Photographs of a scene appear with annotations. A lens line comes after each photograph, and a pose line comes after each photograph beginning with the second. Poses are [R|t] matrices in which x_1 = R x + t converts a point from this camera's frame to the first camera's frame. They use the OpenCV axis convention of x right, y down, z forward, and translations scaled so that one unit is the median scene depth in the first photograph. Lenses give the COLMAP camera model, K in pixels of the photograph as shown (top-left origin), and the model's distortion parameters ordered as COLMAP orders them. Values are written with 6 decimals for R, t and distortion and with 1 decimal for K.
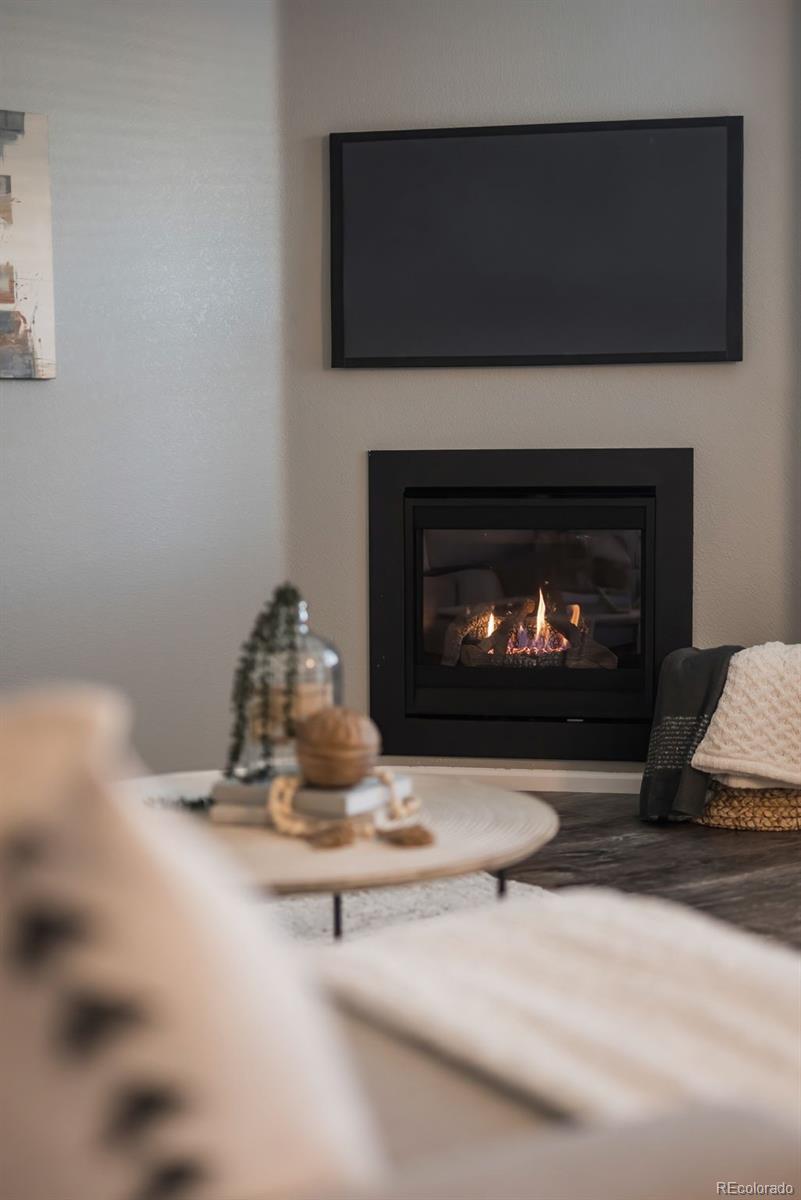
lens RADIAL K [[1788.9, 0, 400.5], [0, 1788.9, 599.7], [0, 0, 1]] dist [-0.010228, 0.000000]
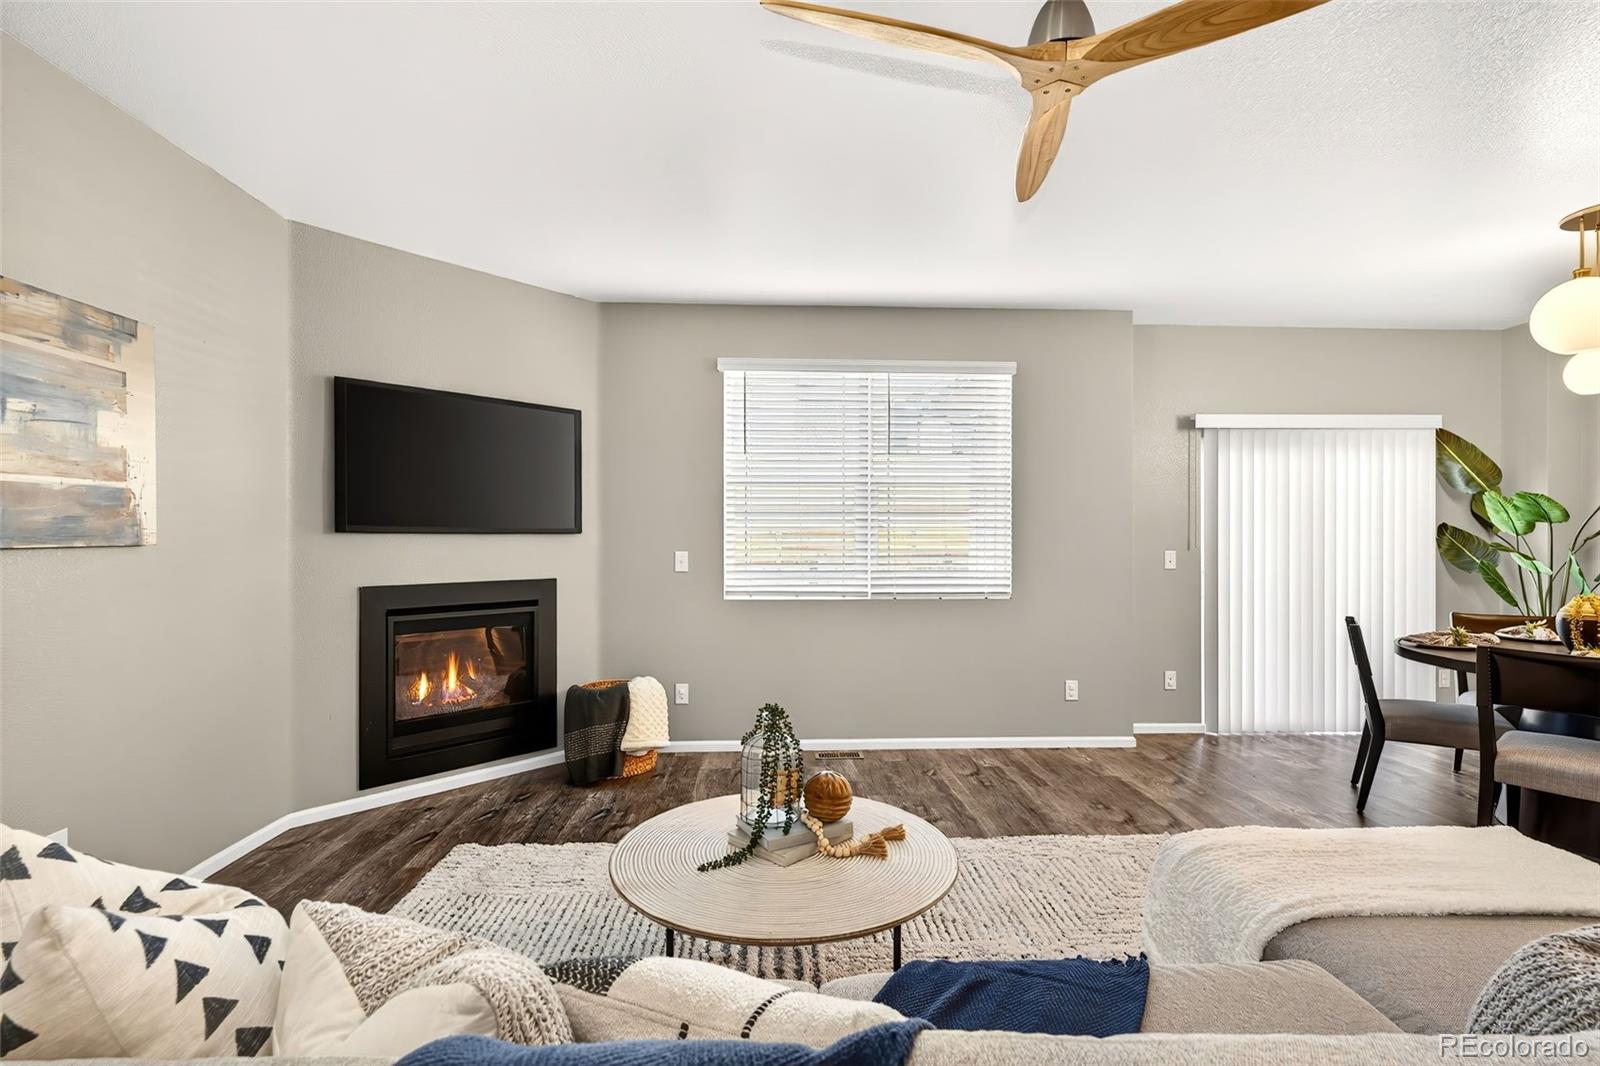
lens RADIAL K [[740.6, 0, 816.6], [0, 740.6, 543.7], [0, 0, 1]] dist [-0.021198, -0.001122]
pose [[0.519324, -0.002408, 0.854574, -0.370604], [0.060669, 0.997577, -0.034057, -0.079595], [-0.852421, 0.069533, 0.518212, 0.365404]]
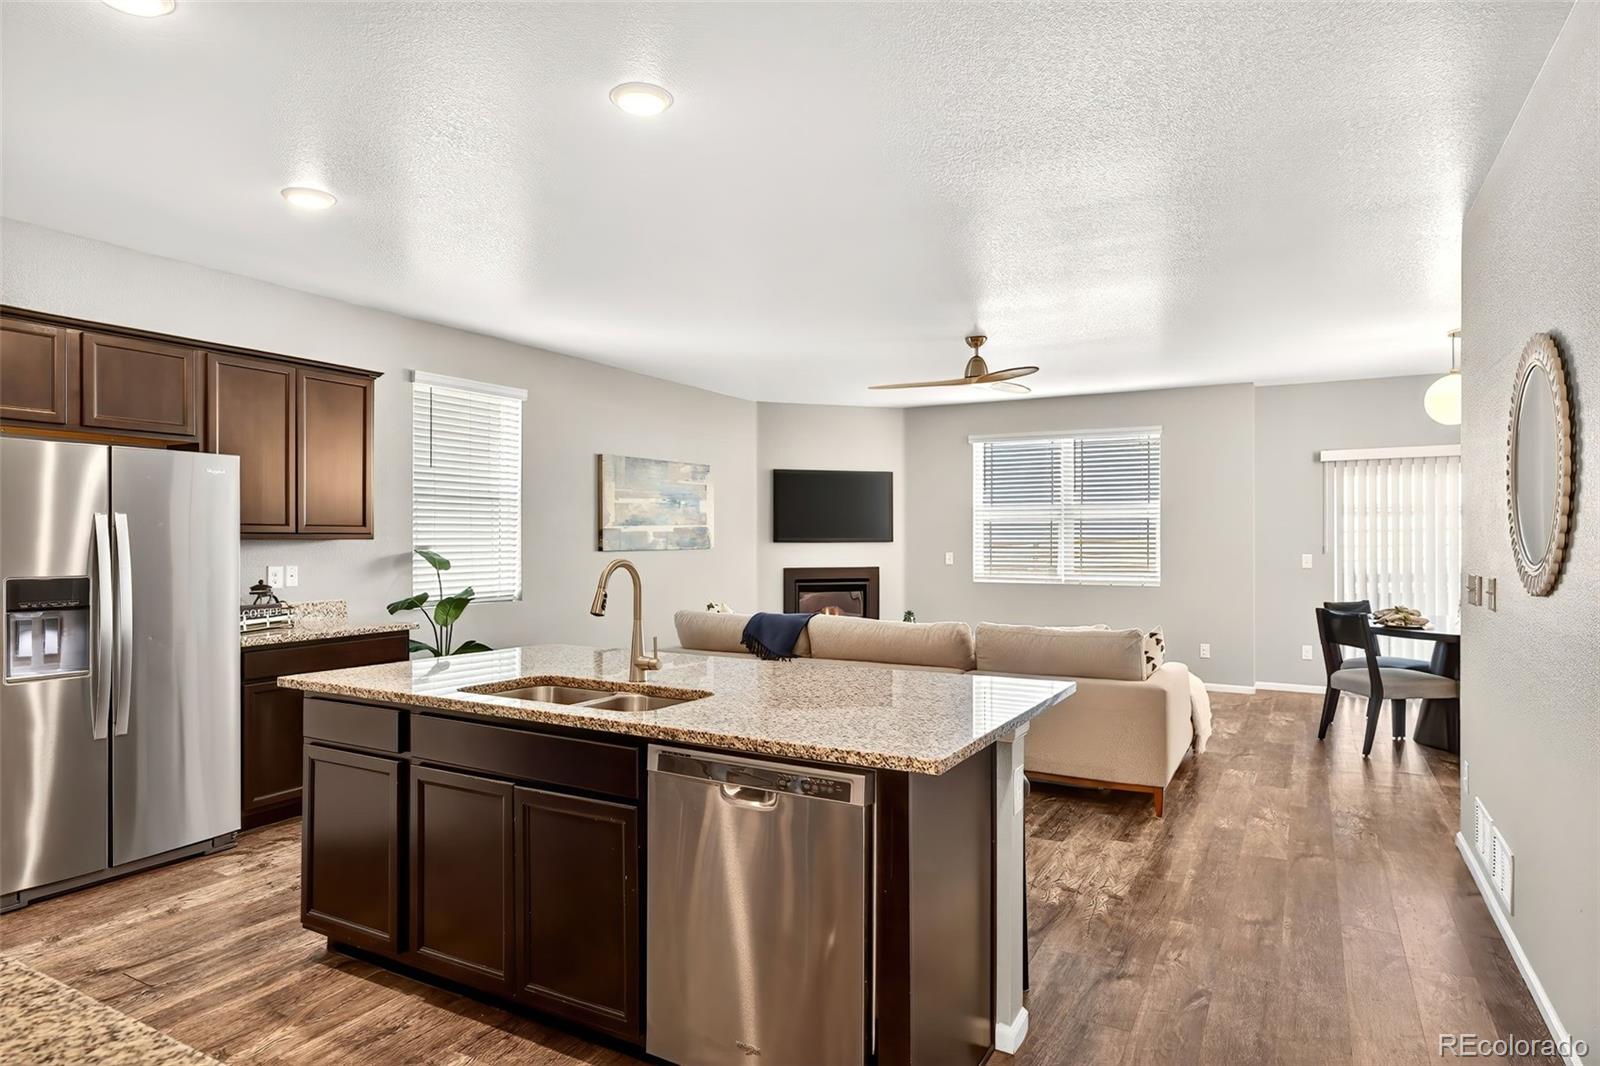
lens RADIAL K [[888.7, 0, 804.8], [0, 888.7, 534.9], [0, 0, 1]] dist [0.000629, 0.000026]
pose [[0.896194, 0.004311, 0.443642, -0.728719], [0.030054, 0.997066, -0.070401, -0.030963], [-0.442643, 0.076426, 0.893435, -0.460509]]
